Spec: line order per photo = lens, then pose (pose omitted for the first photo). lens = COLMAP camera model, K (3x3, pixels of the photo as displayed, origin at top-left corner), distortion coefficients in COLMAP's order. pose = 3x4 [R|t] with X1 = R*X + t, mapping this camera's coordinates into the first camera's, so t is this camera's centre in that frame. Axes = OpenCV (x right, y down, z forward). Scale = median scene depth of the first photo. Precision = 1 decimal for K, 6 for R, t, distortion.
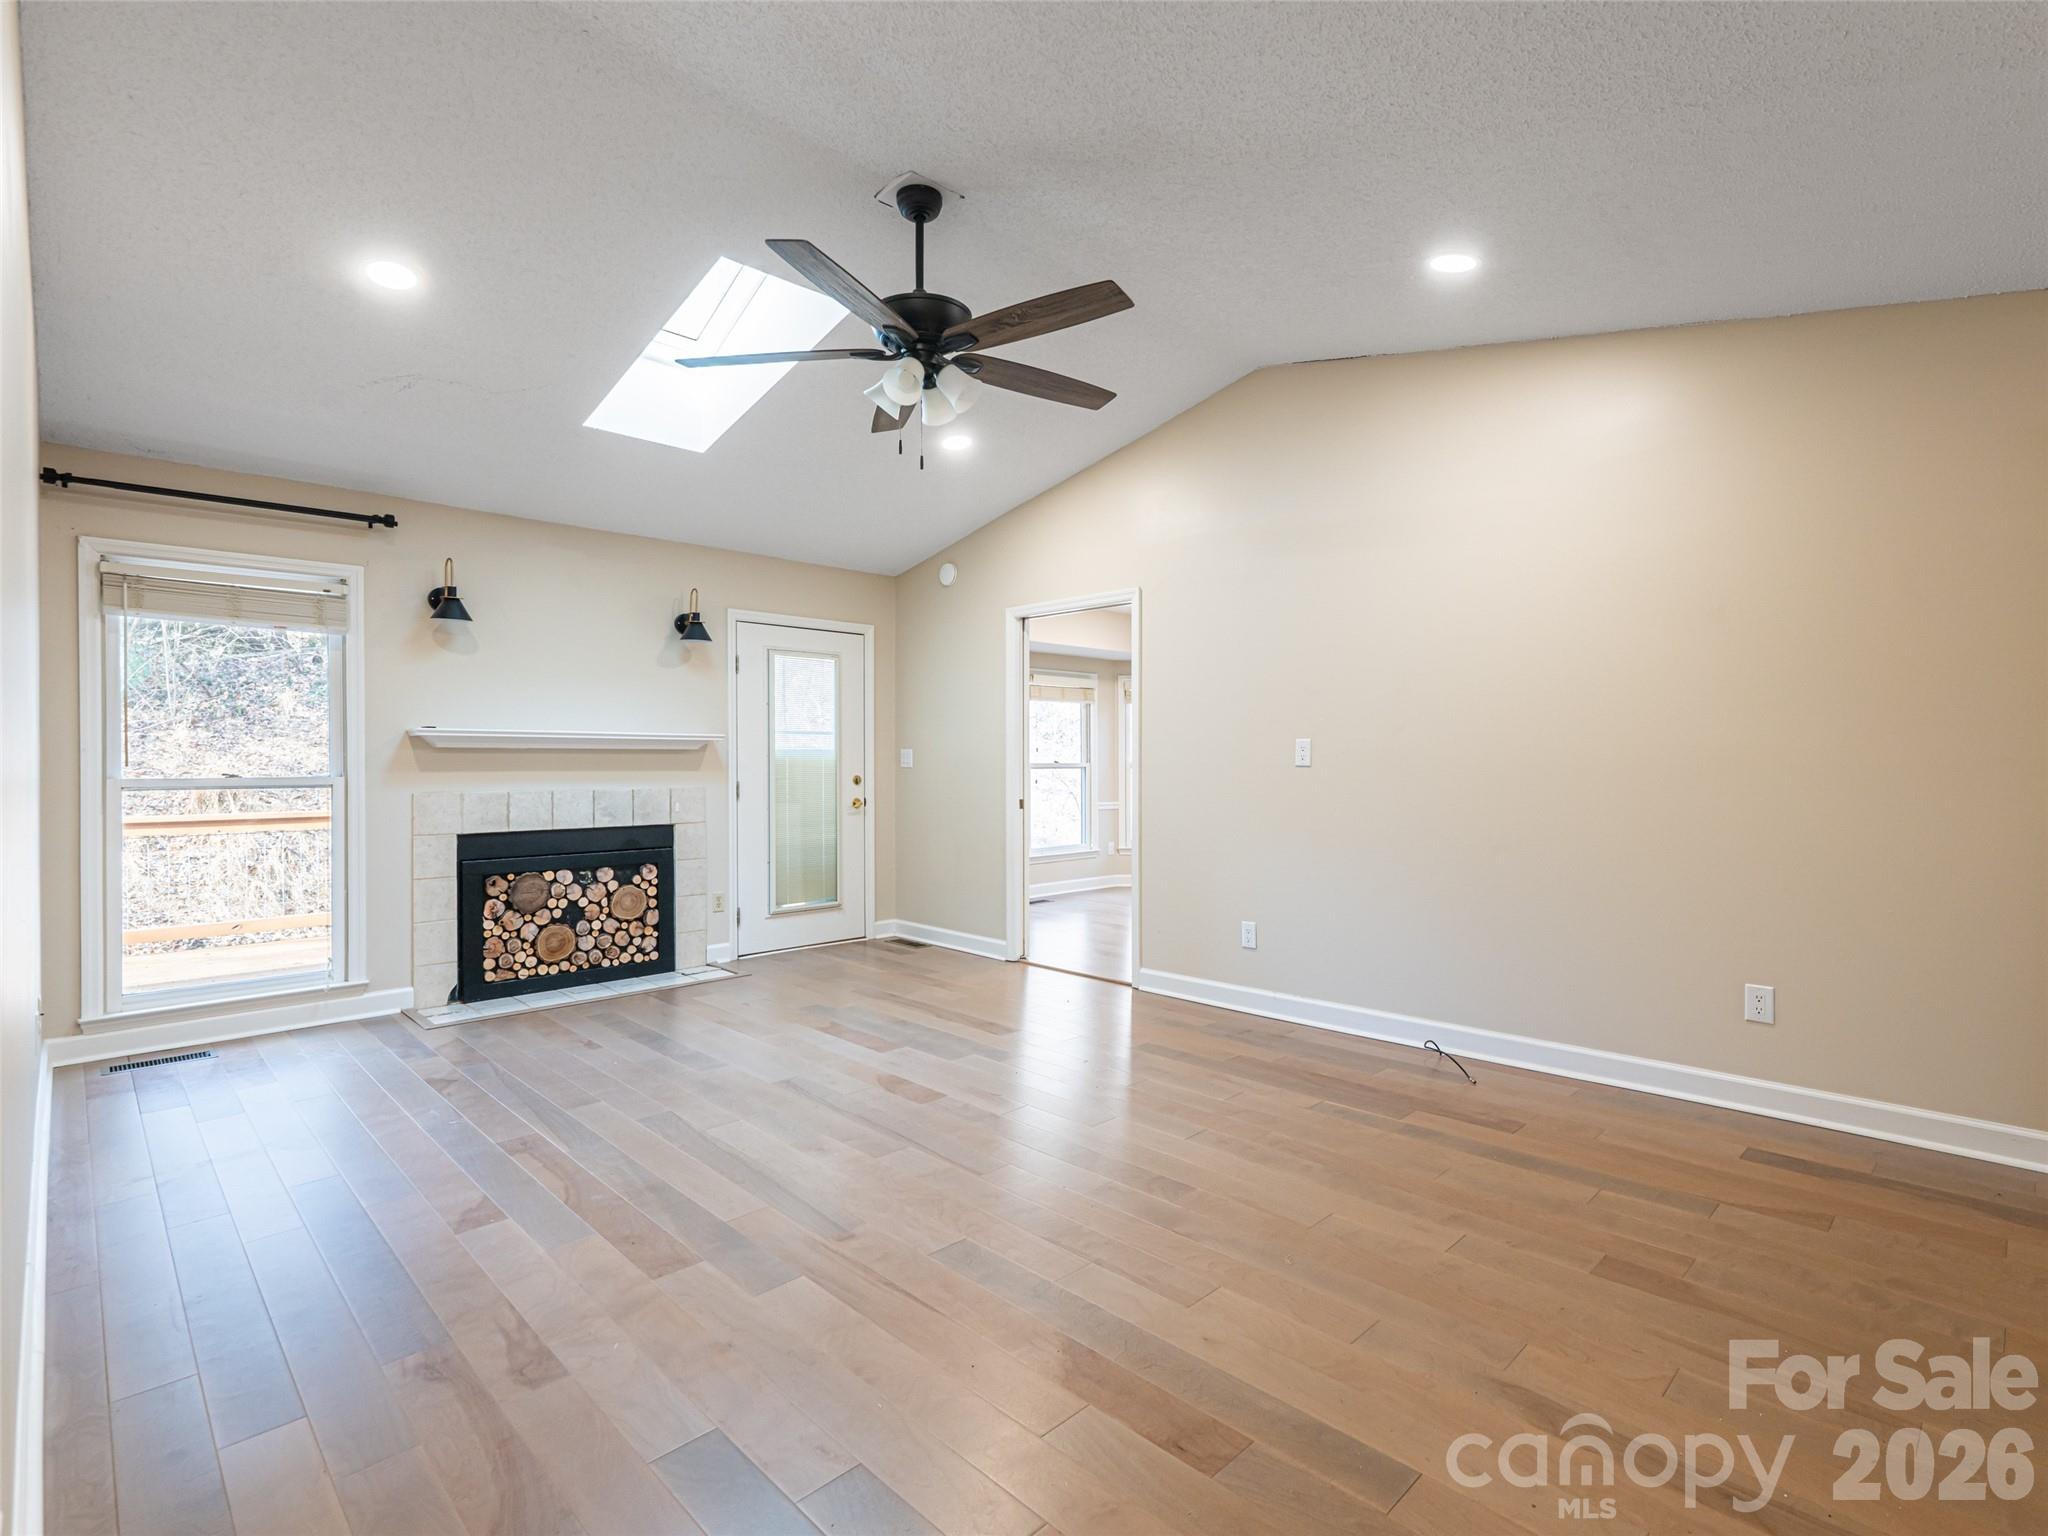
lens RADIAL K [[899.4, 0, 1024.0], [0, 899.4, 768.0], [0, 0, 1]] dist [-0.000397, -0.000093]
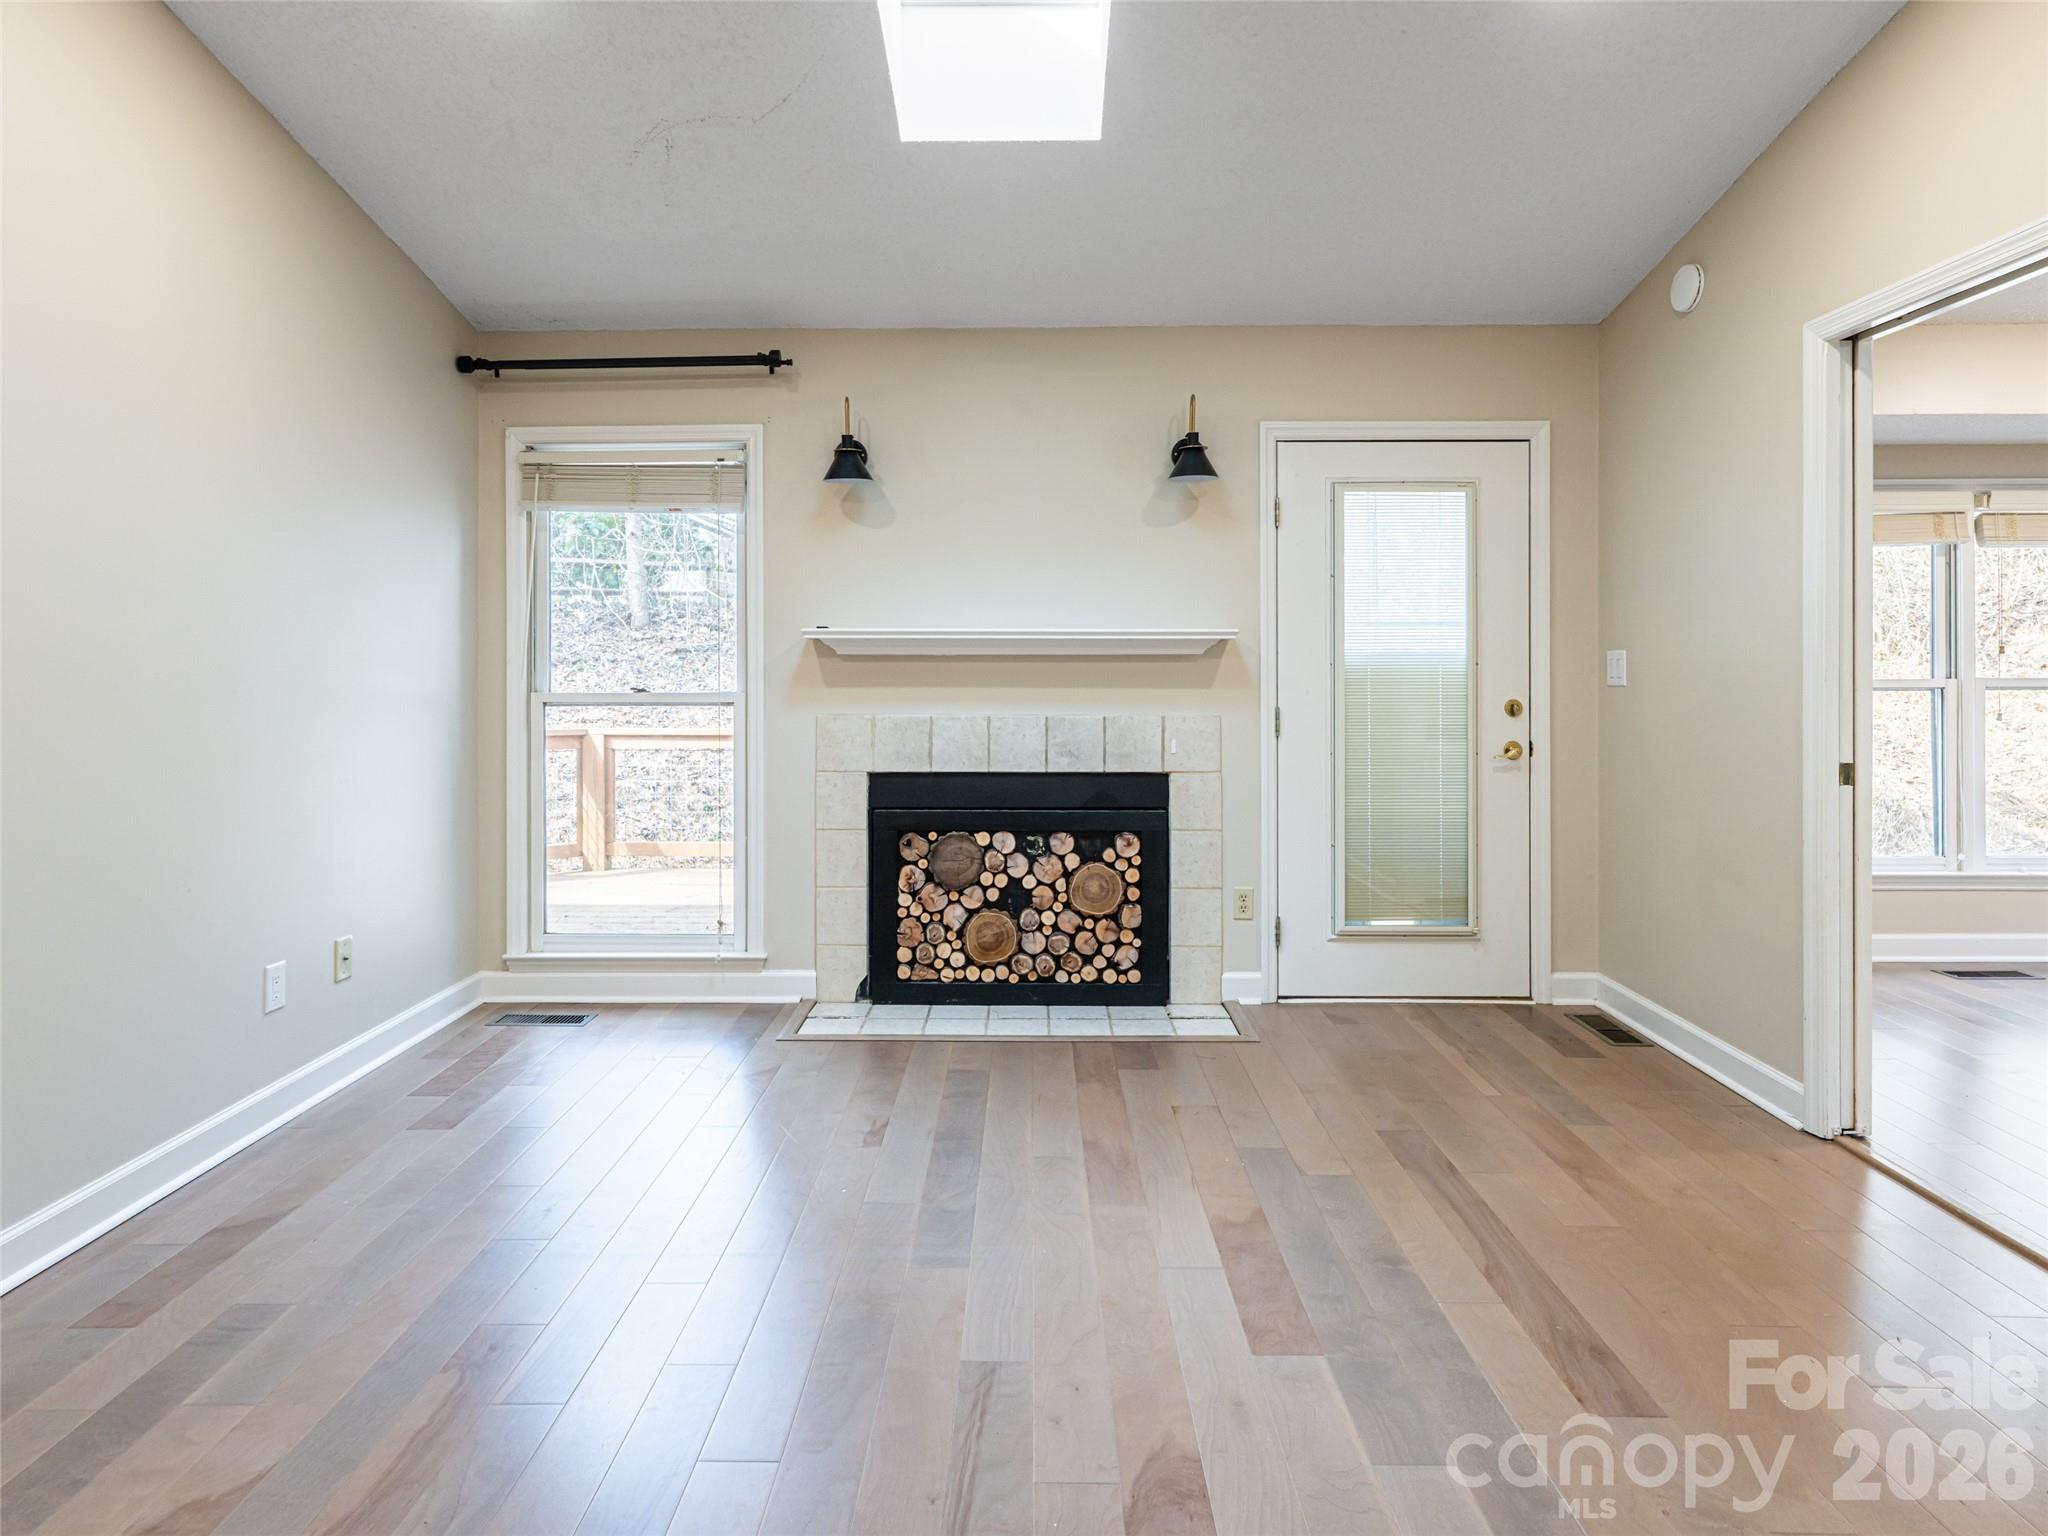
lens RADIAL K [[1143.4, 0, 1017.9], [0, 1143.4, 675.3], [0, 0, 1]] dist [0.005915, 0.001549]
pose [[0.726822, 0.001283, -0.686825, 0.093987], [-0.005794, 0.999974, -0.004263, -0.002275], [0.686802, 0.007078, 0.726810, 0.369184]]
